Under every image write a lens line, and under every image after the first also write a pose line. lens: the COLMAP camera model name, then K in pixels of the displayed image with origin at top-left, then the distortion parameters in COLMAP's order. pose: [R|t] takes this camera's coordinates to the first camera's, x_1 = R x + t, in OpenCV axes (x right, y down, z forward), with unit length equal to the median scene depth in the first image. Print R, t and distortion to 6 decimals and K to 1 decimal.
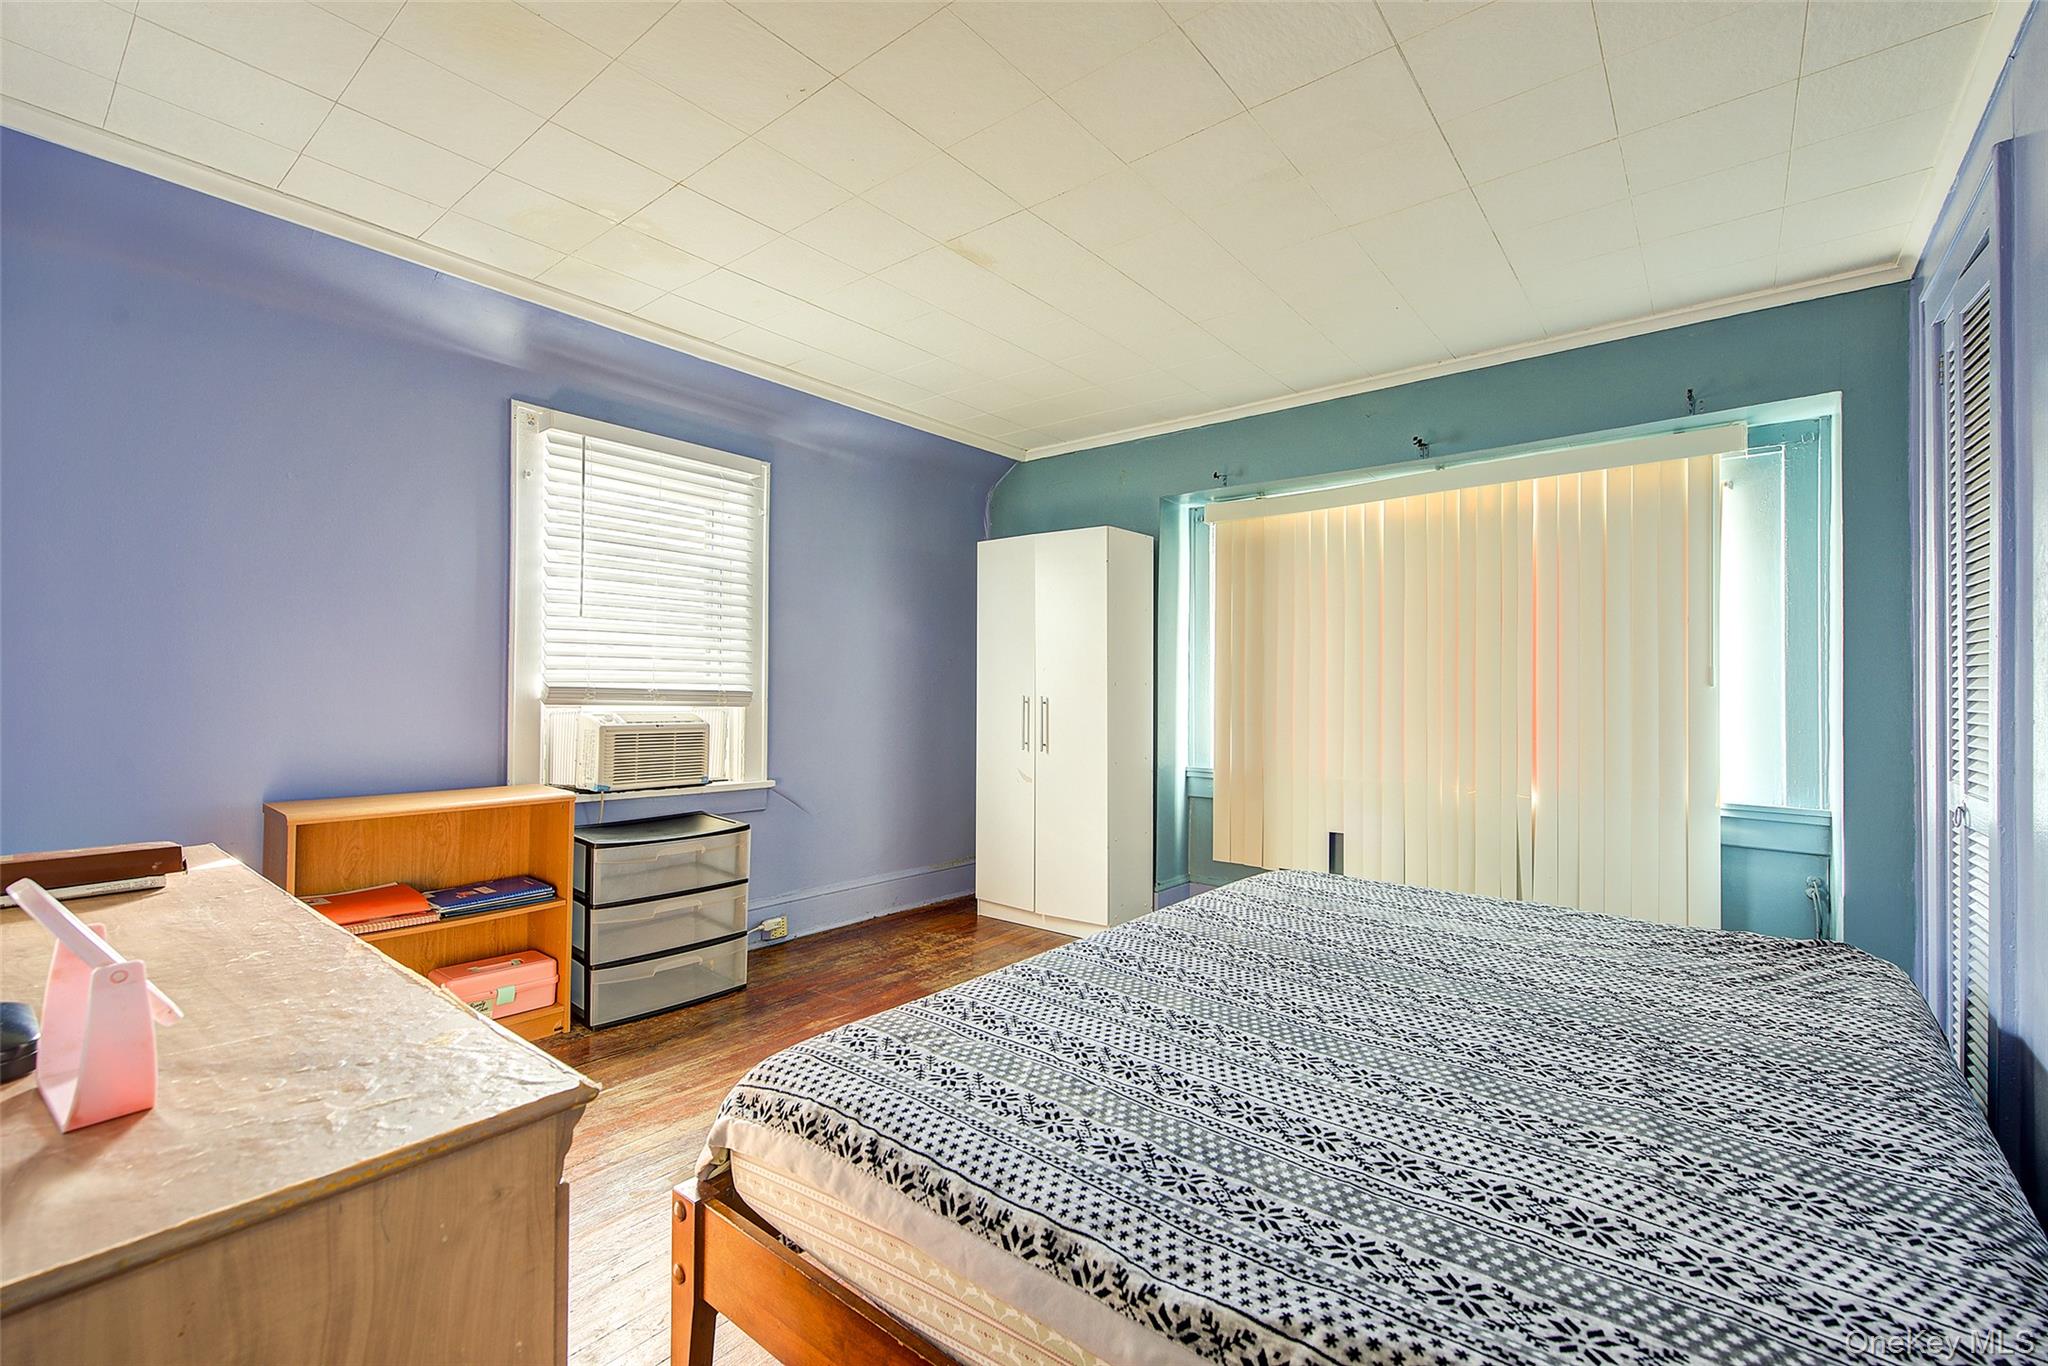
lens RADIAL K [[882.3, 0, 1024.6], [0, 882.3, 686.8], [0, 0, 1]] dist [-0.002424, -0.000159]
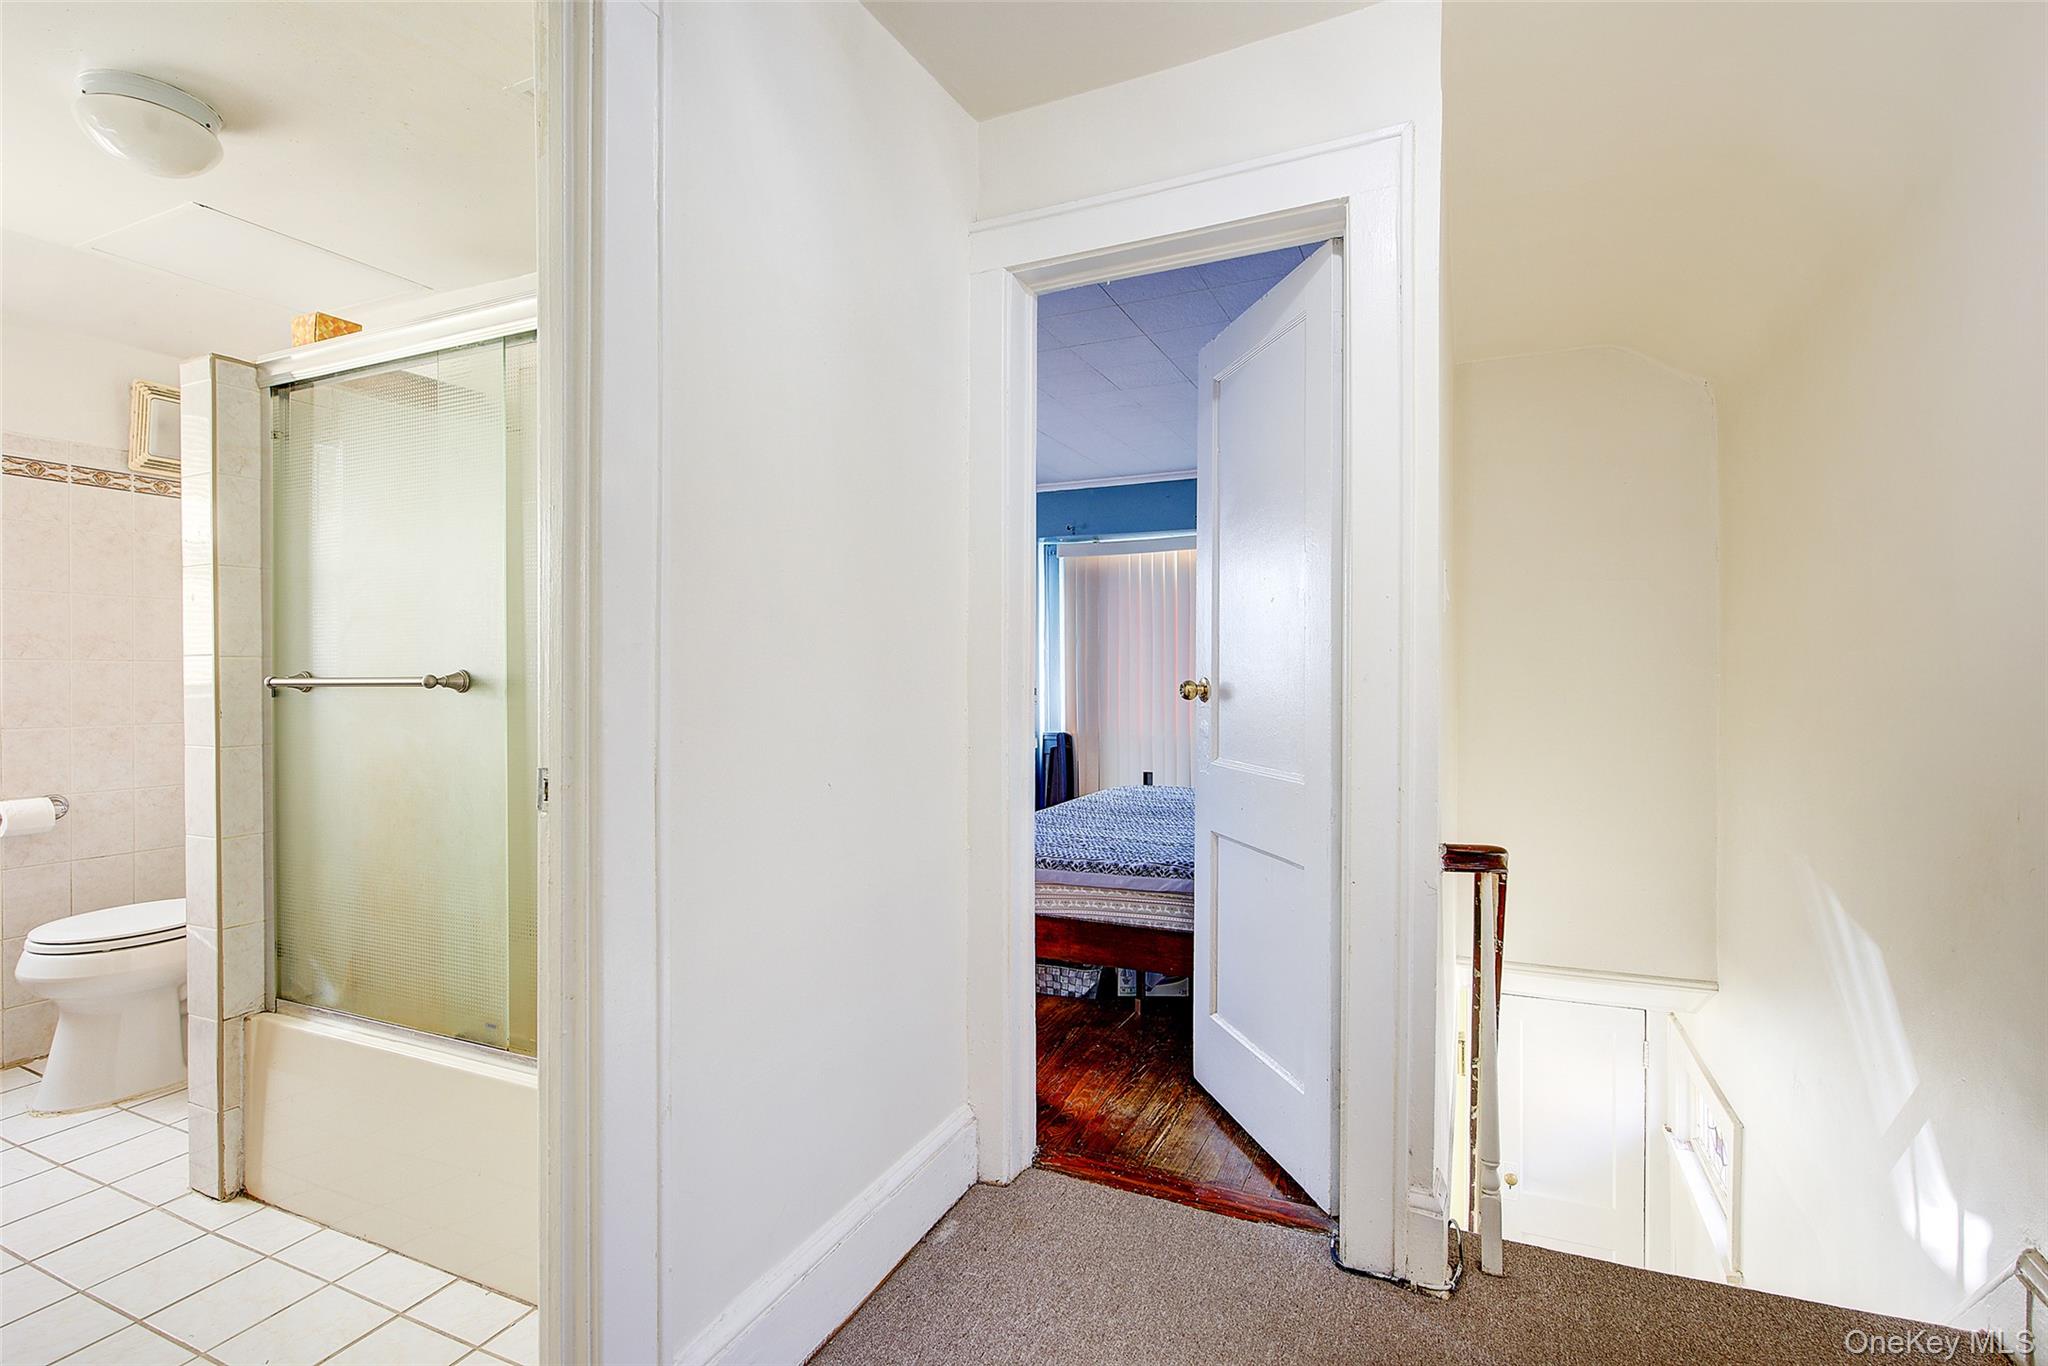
lens RADIAL K [[968.2, 0, 1021.9], [0, 968.2, 681.4], [0, 0, 1]] dist [0.000167, 0.000001]
pose [[0.970421, -0.003783, 0.241390, -0.239745], [0.000170, 0.999888, 0.014989, -0.012648], [-0.241419, -0.014505, 0.970312, -0.521163]]
